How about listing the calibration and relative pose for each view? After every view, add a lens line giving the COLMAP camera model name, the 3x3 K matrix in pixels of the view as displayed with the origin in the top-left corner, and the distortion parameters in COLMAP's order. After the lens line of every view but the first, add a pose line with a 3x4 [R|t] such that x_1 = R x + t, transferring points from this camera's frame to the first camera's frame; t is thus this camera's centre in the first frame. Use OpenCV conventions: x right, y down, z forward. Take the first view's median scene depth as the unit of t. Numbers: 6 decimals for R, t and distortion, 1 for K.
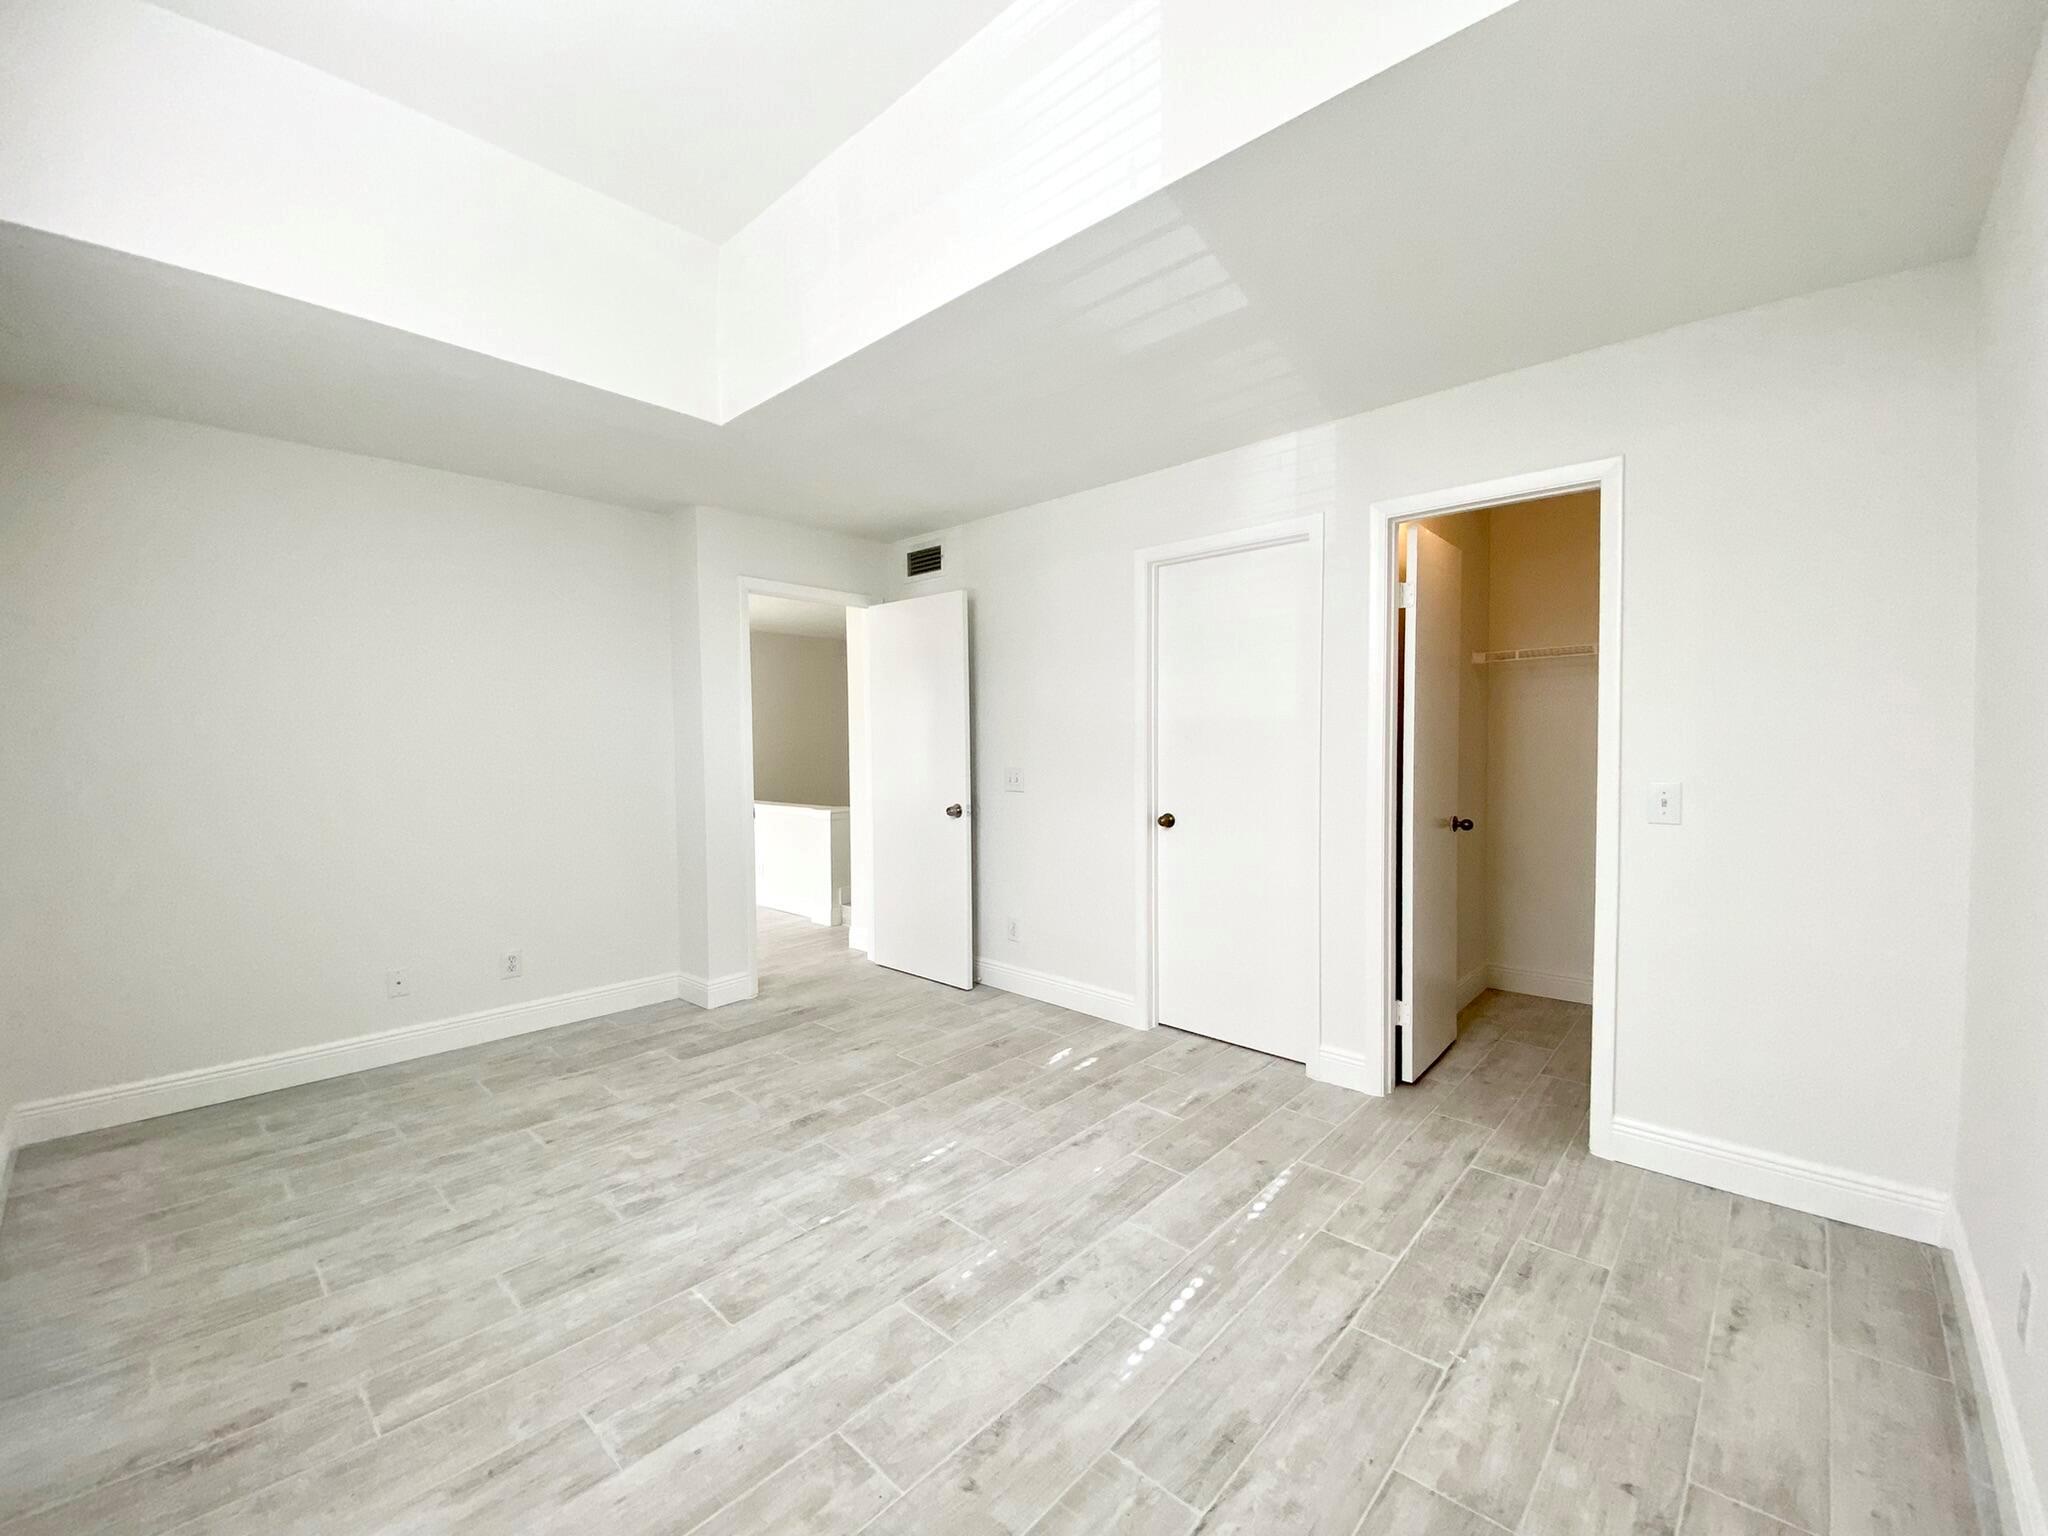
lens RADIAL K [[828.1, 0, 1018.9], [0, 828.1, 764.8], [0, 0, 1]] dist [0.032448, -0.025213]
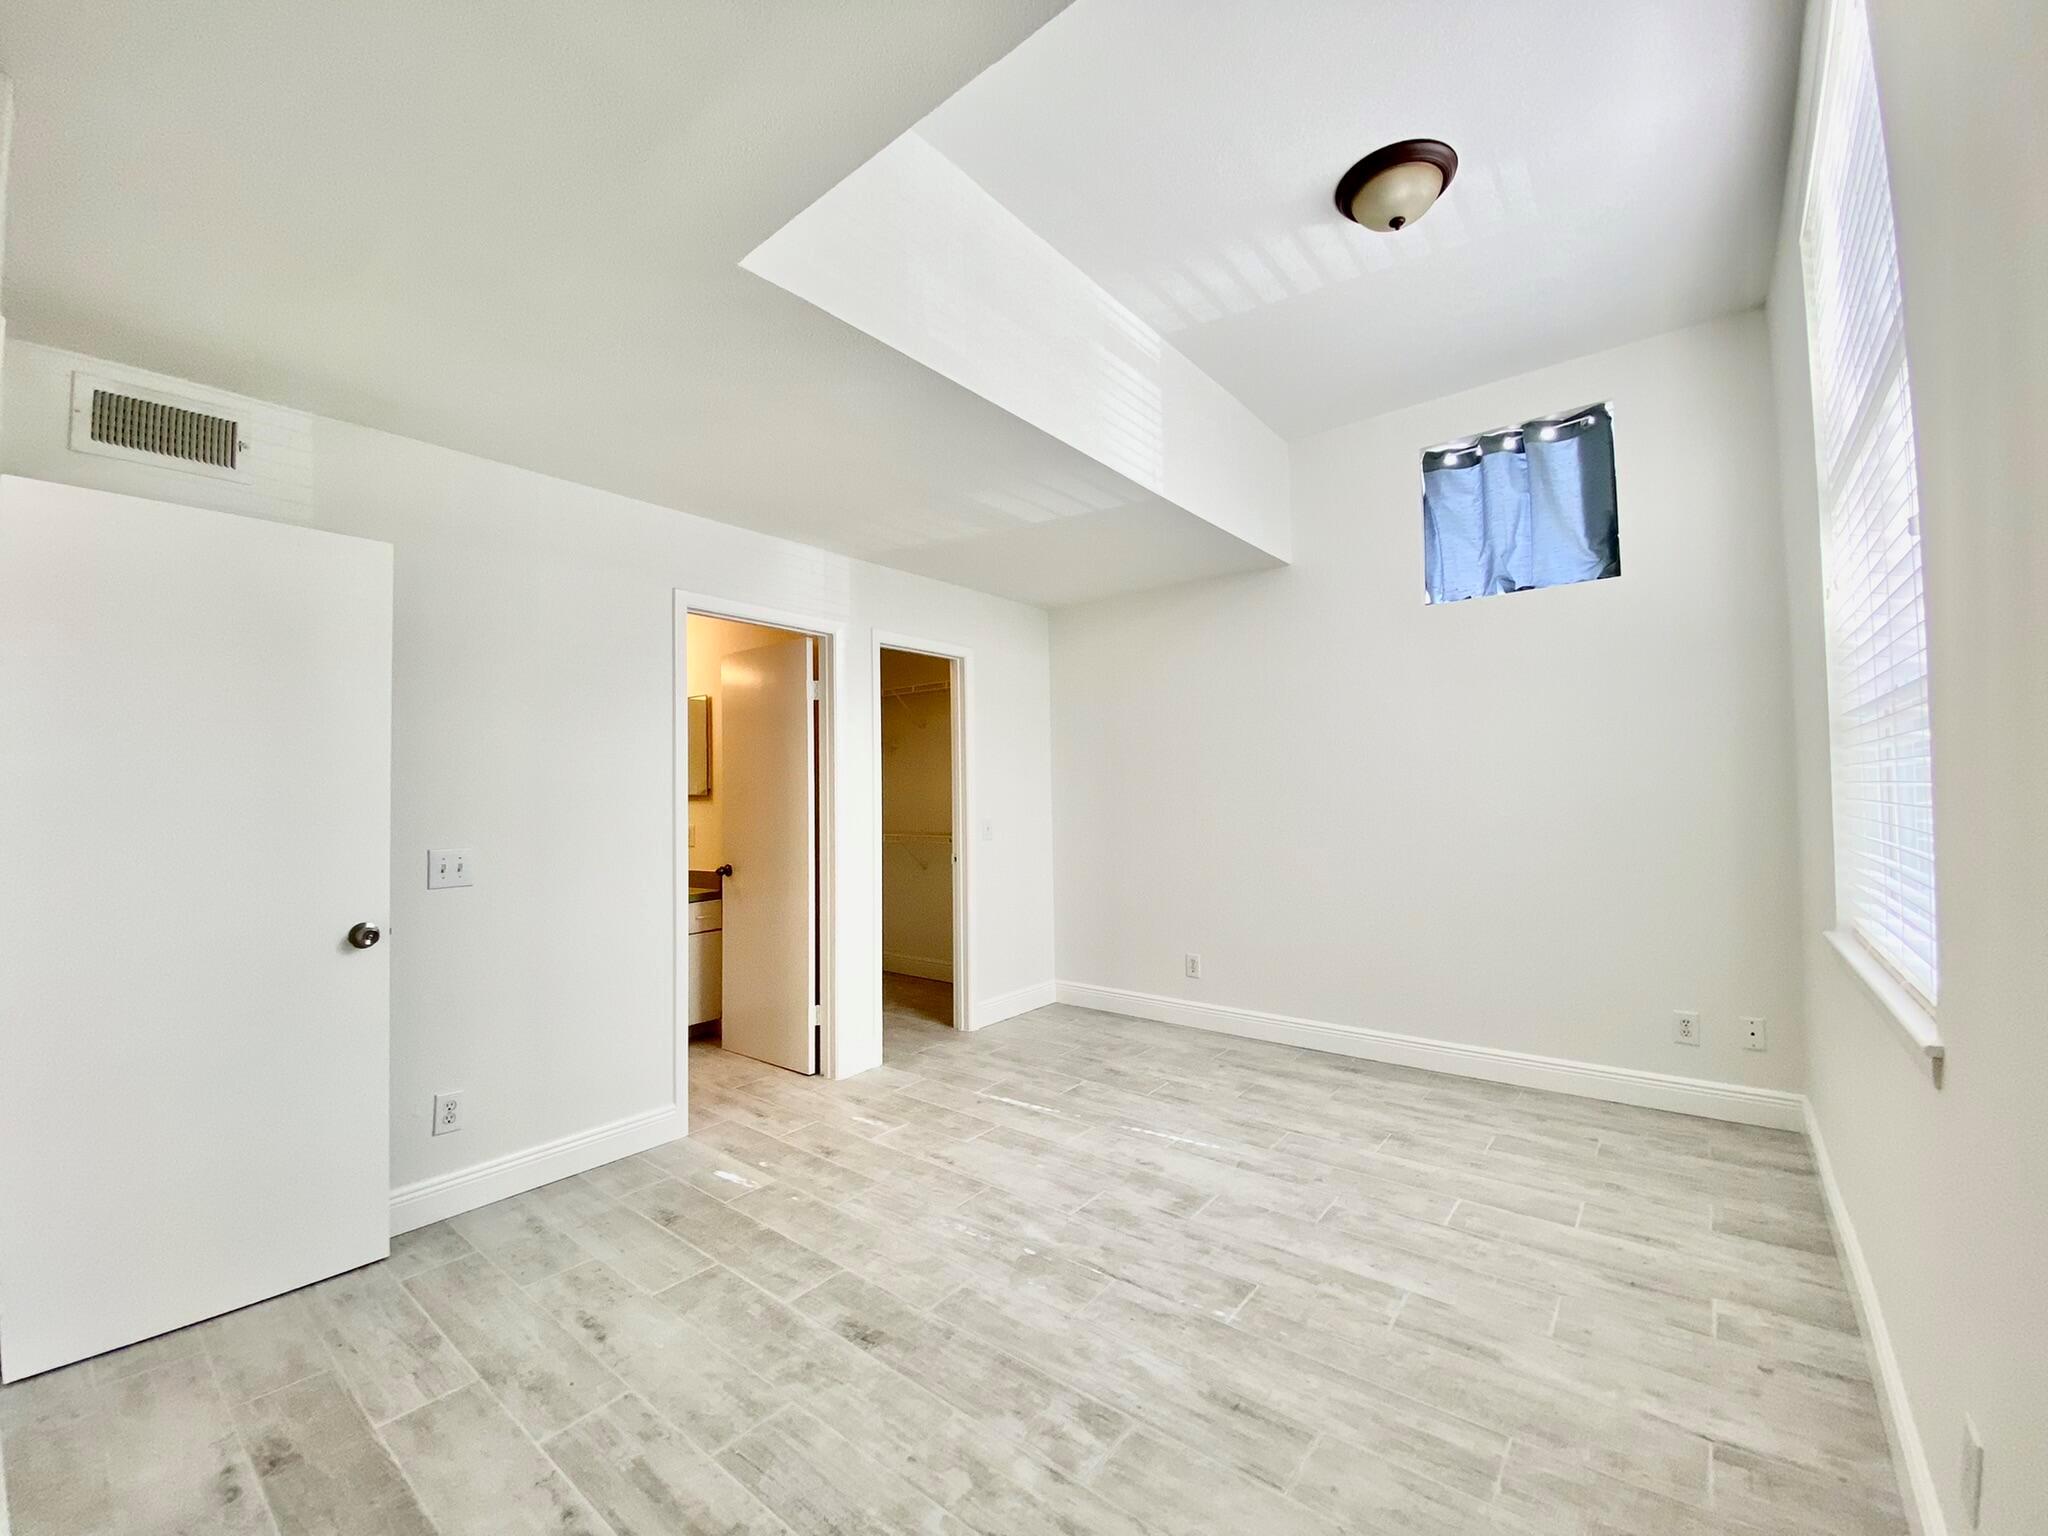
lens RADIAL K [[828.1, 0, 1018.9], [0, 828.1, 764.8], [0, 0, 1]] dist [0.032448, -0.025213]
pose [[-0.071629, 0.045521, 0.996392, -1.149119], [0.048899, 0.997917, -0.042075, -0.020467], [-0.996232, 0.045708, -0.073706, 1.047213]]
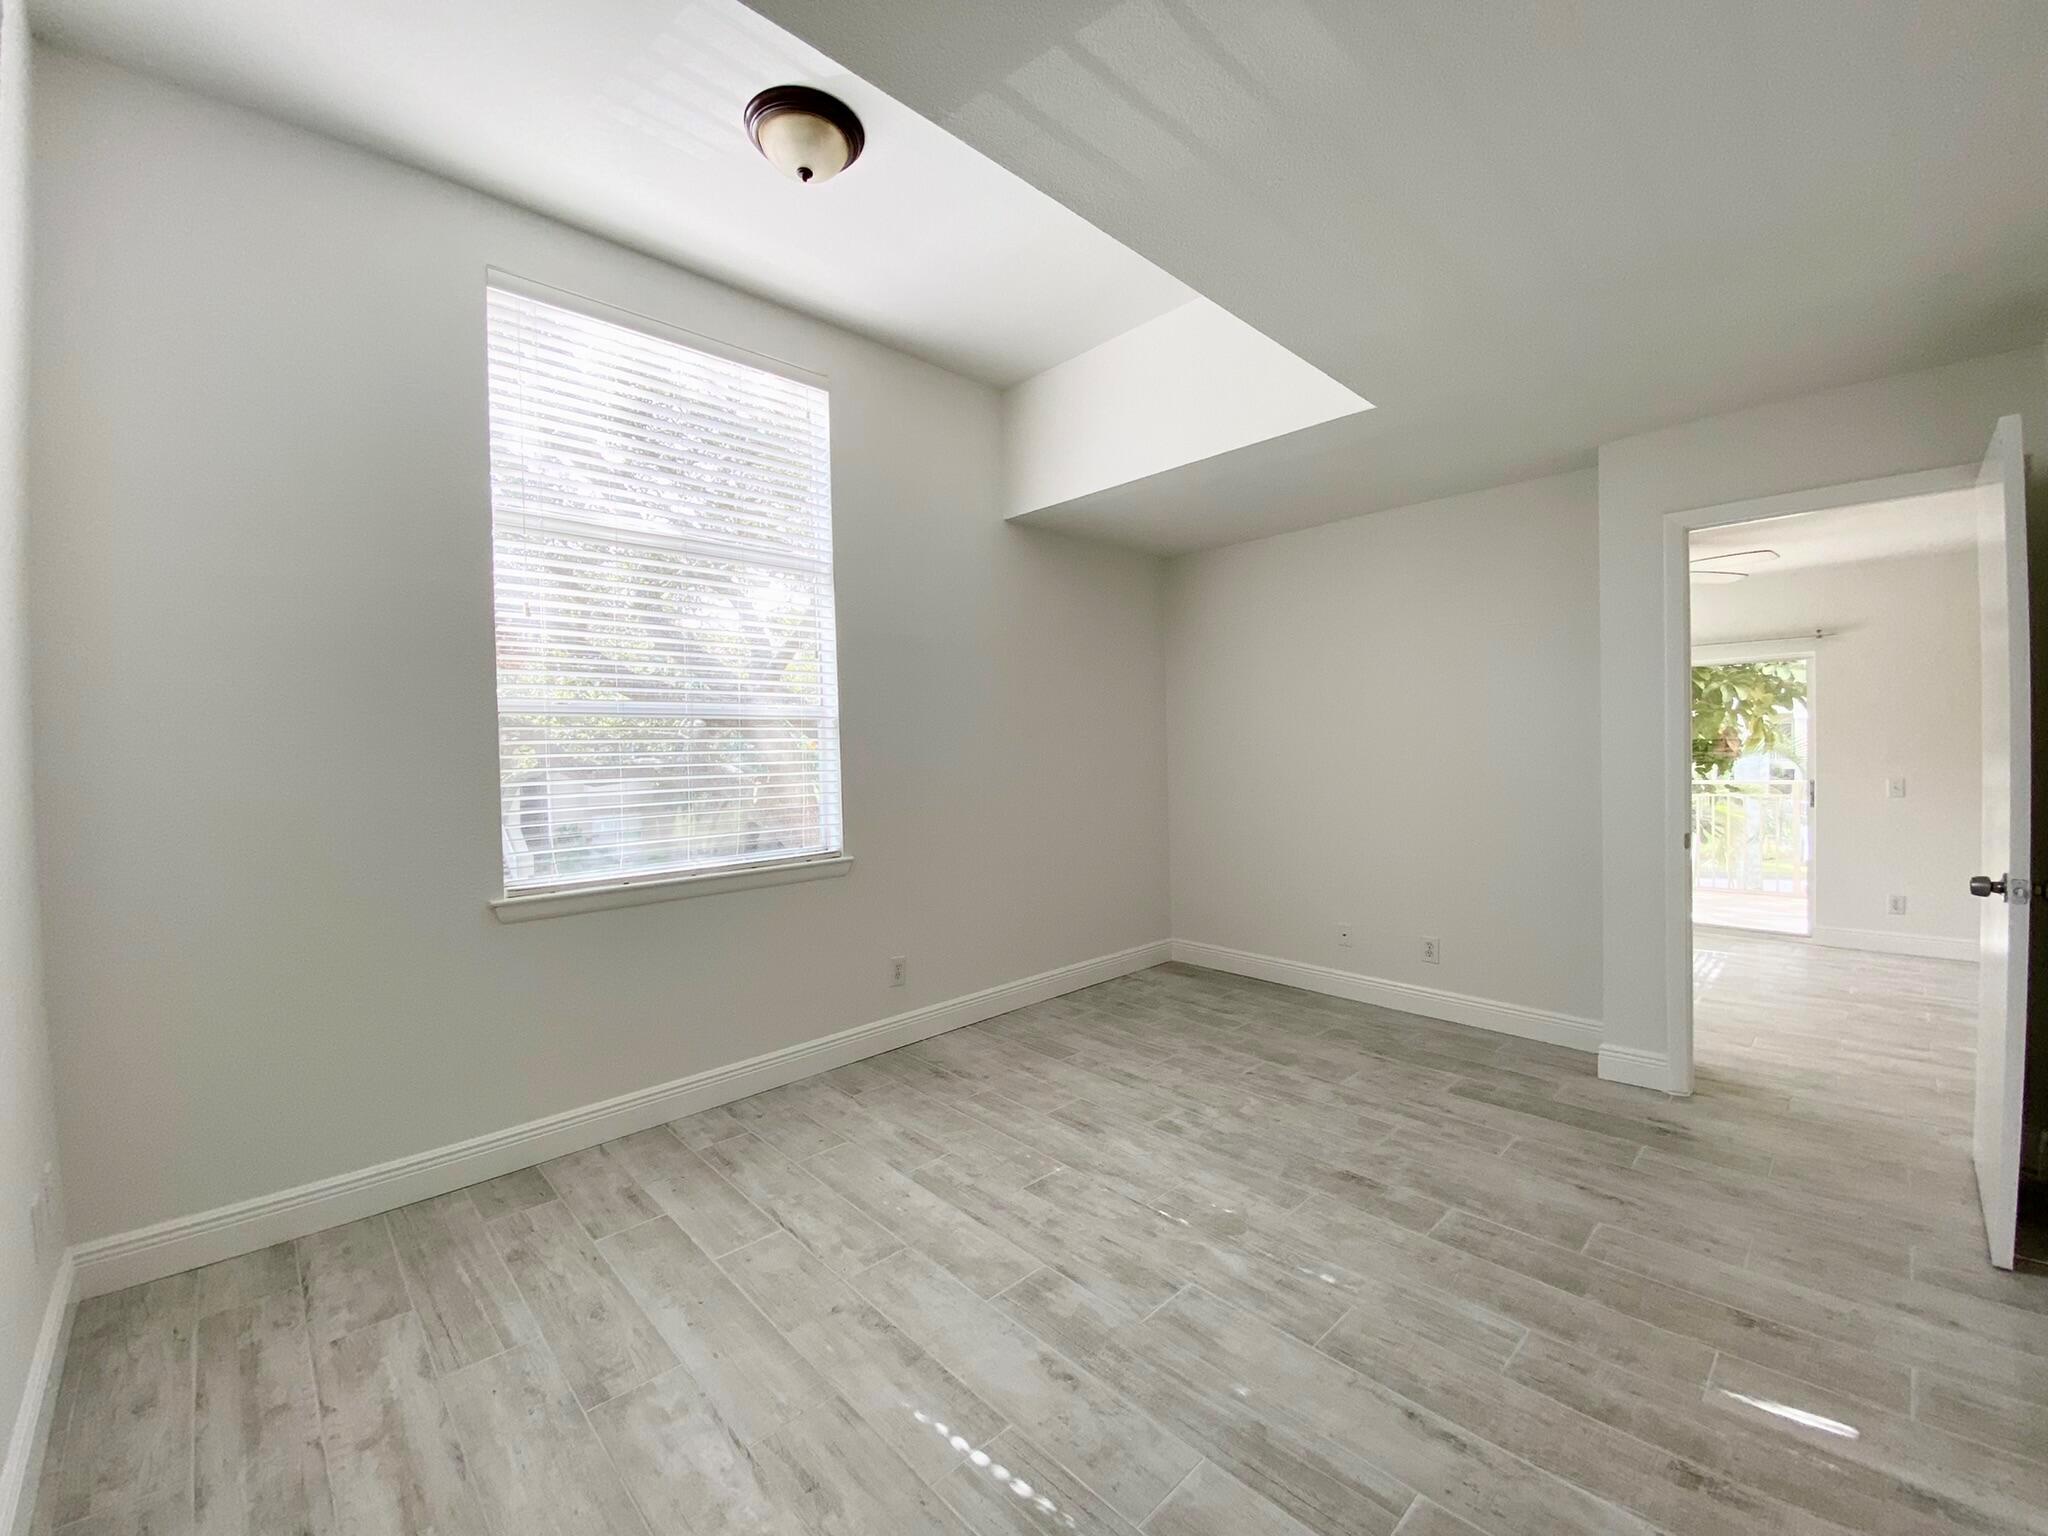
lens RADIAL K [[828.1, 0, 1018.9], [0, 828.1, 764.8], [0, 0, 1]] dist [0.032448, -0.025213]
pose [[-0.057881, 0.030623, -0.997854, 0.737707], [-0.010588, 0.999454, 0.031286, -0.040975], [0.998267, 0.012376, -0.057525, 0.802818]]
